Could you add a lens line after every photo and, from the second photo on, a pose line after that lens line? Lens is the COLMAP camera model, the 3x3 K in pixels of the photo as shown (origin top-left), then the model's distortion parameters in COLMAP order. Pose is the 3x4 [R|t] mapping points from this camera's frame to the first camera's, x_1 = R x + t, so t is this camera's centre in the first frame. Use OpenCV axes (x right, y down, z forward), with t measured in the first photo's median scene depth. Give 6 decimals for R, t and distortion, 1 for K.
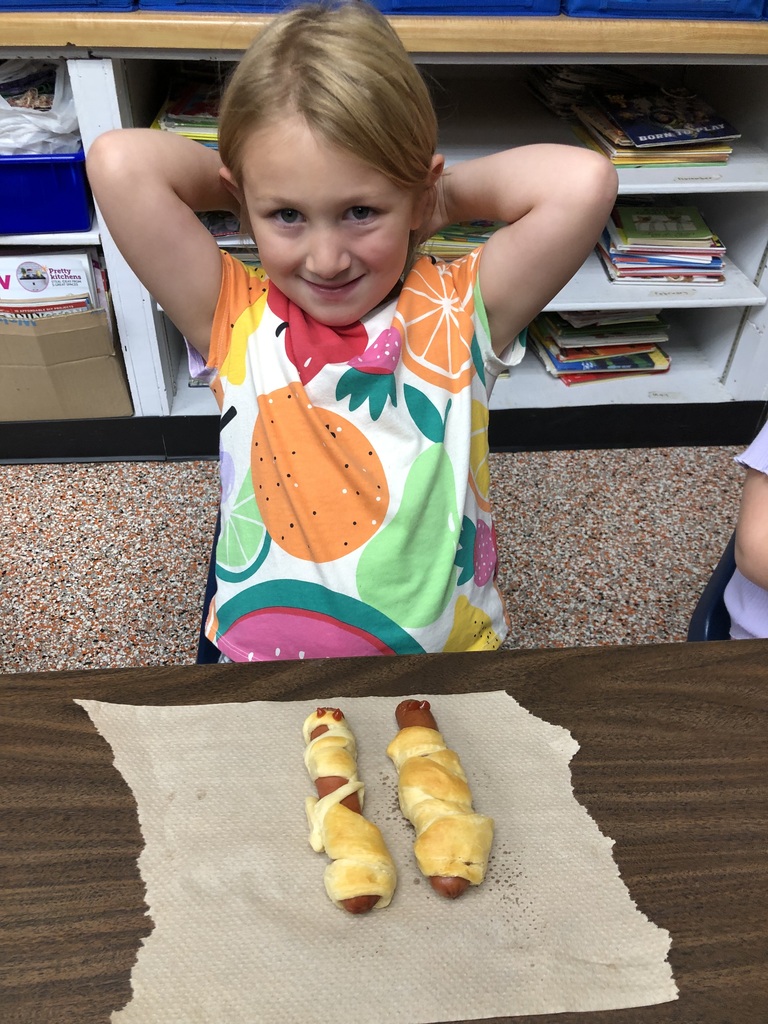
lens RADIAL K [[841.0, 0, 388.8], [0, 841.0, 508.2], [0, 0, 1]] dist [0.024933, -0.015888]
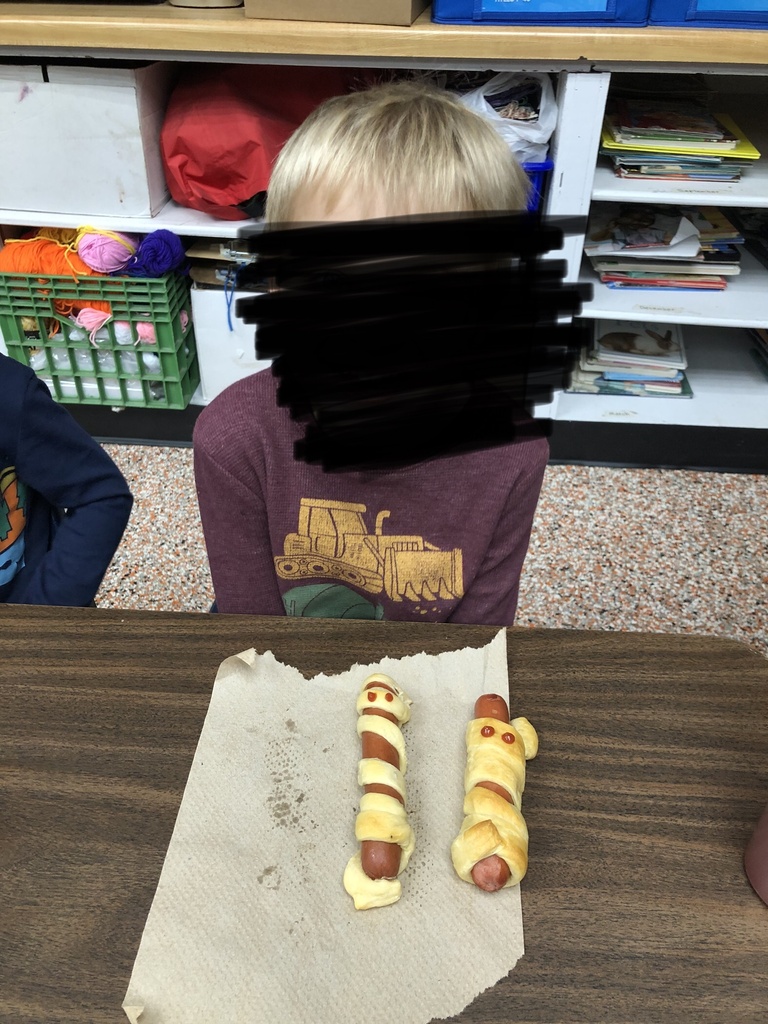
lens RADIAL K [[841.0, 0, 384.2], [0, 841.0, 514.8], [0, 0, 1]] dist [0.024933, -0.015888]
pose [[0.985746, 0.084652, -0.145394, -0.380677], [-0.086719, 0.996201, -0.007932, 0.039590], [0.144170, 0.020427, 0.989342, -0.052361]]
